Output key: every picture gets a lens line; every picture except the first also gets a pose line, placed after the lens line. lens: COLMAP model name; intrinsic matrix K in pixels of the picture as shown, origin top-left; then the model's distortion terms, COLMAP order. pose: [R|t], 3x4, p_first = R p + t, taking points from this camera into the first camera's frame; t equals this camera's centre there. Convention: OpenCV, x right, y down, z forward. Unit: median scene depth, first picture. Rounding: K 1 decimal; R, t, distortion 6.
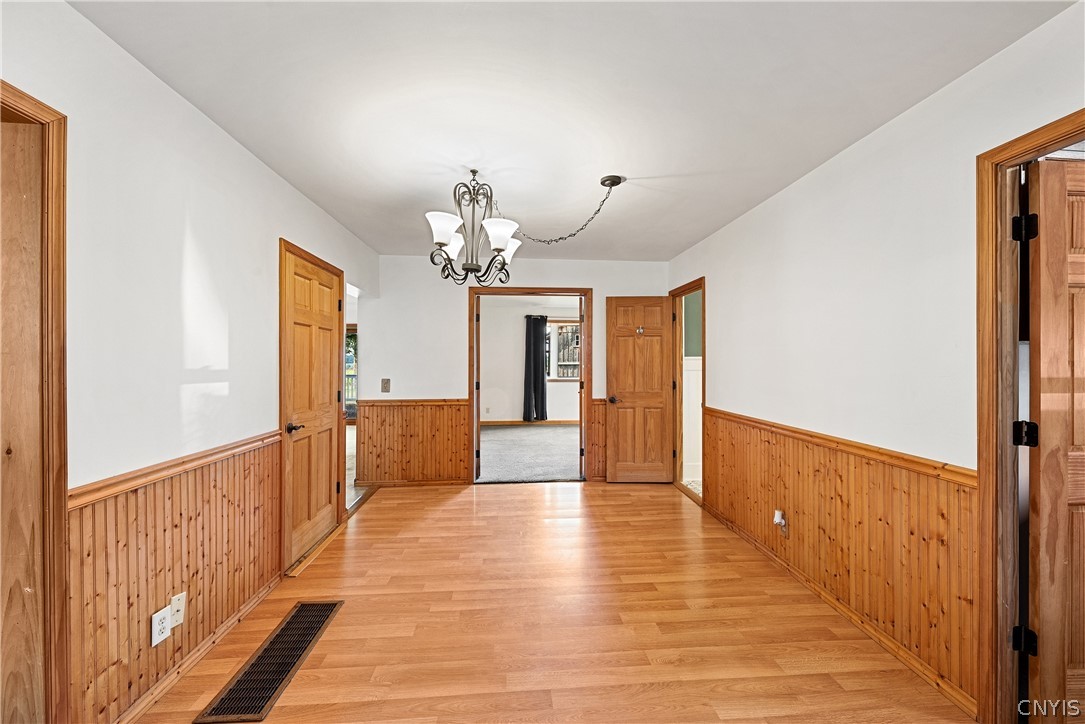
lens RADIAL K [[414.5, 0, 543.4], [0, 414.5, 363.5], [0, 0, 1]] dist [0.018424, 0.000070]
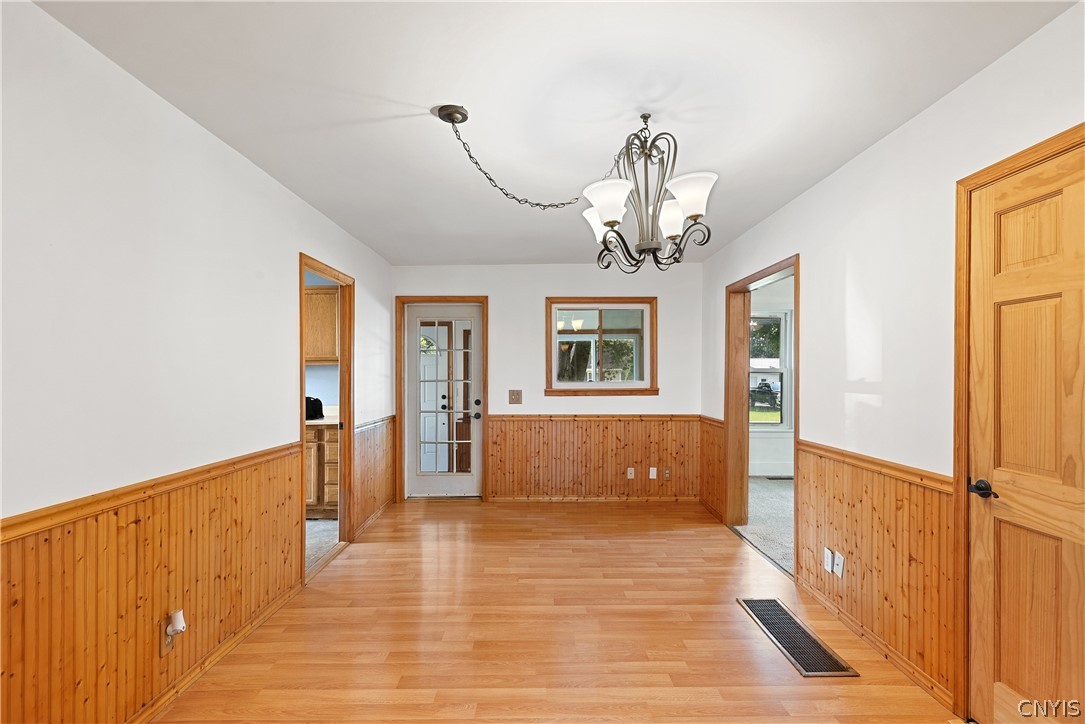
lens RADIAL K [[538.9, 0, 546.6], [0, 538.9, 366.5], [0, 0, 1]] dist [0.010782, 0.001903]
pose [[-0.997895, 0.003170, 0.064780, -0.060078], [0.002403, 0.999926, -0.011915, -0.008506], [-0.064813, -0.011735, -0.997828, 2.134906]]
